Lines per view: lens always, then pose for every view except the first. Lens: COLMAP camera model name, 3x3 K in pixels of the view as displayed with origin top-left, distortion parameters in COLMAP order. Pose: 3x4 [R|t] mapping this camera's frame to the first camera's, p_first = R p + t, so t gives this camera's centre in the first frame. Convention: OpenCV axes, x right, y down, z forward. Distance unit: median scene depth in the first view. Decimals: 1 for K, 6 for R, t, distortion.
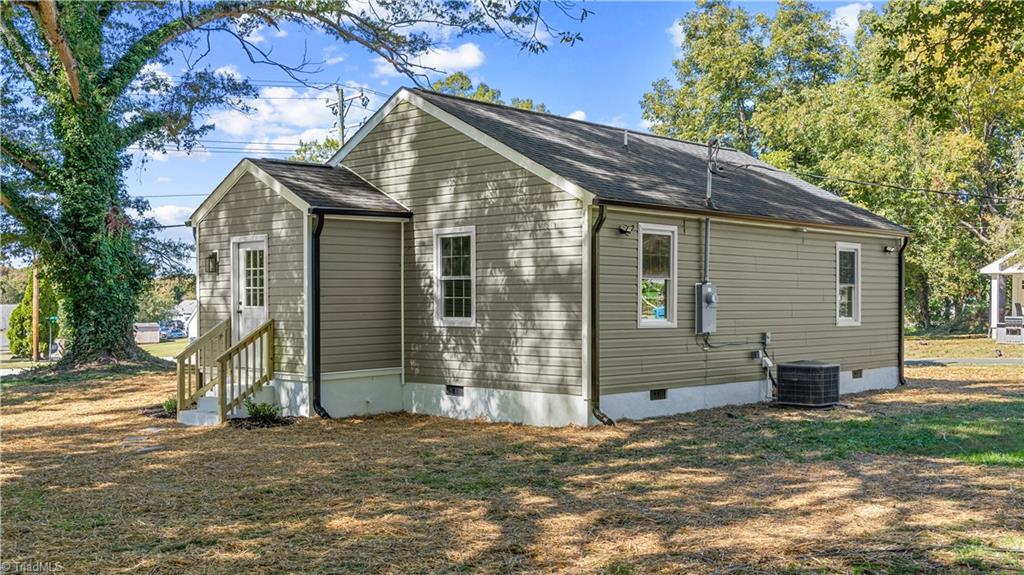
lens RADIAL K [[1044.1, 0, 513.9], [0, 1044.1, 291.5], [0, 0, 1]] dist [-0.007567, -0.001354]
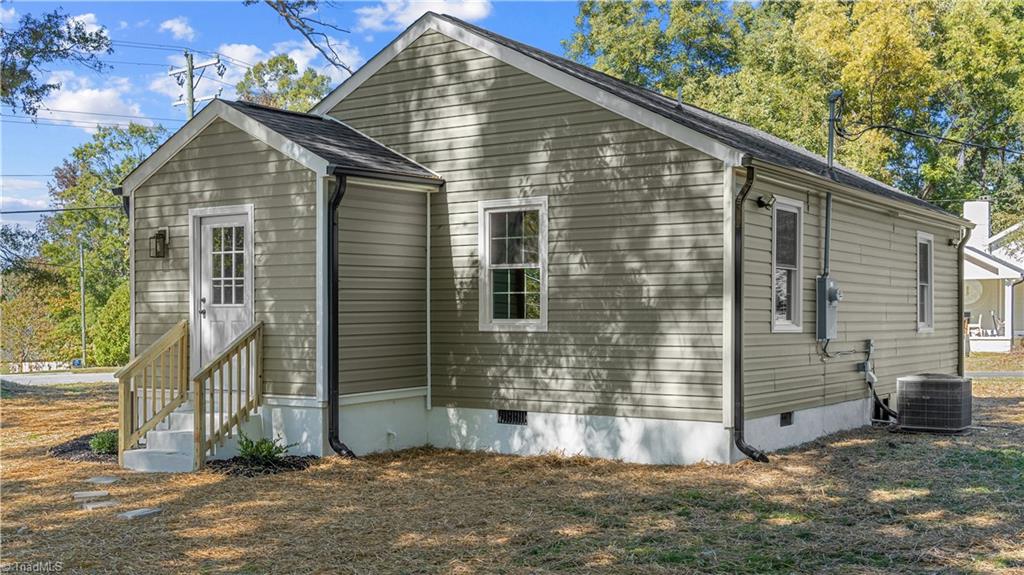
lens RADIAL K [[1143.7, 0, 510.5], [0, 1143.7, 286.9], [0, 0, 1]] dist [-0.014600, 0.025572]
pose [[0.986467, 0.005227, 0.163877, -0.187410], [-0.002778, 0.999881, -0.015168, 0.013717], [-0.163937, 0.014508, 0.986364, 0.187408]]
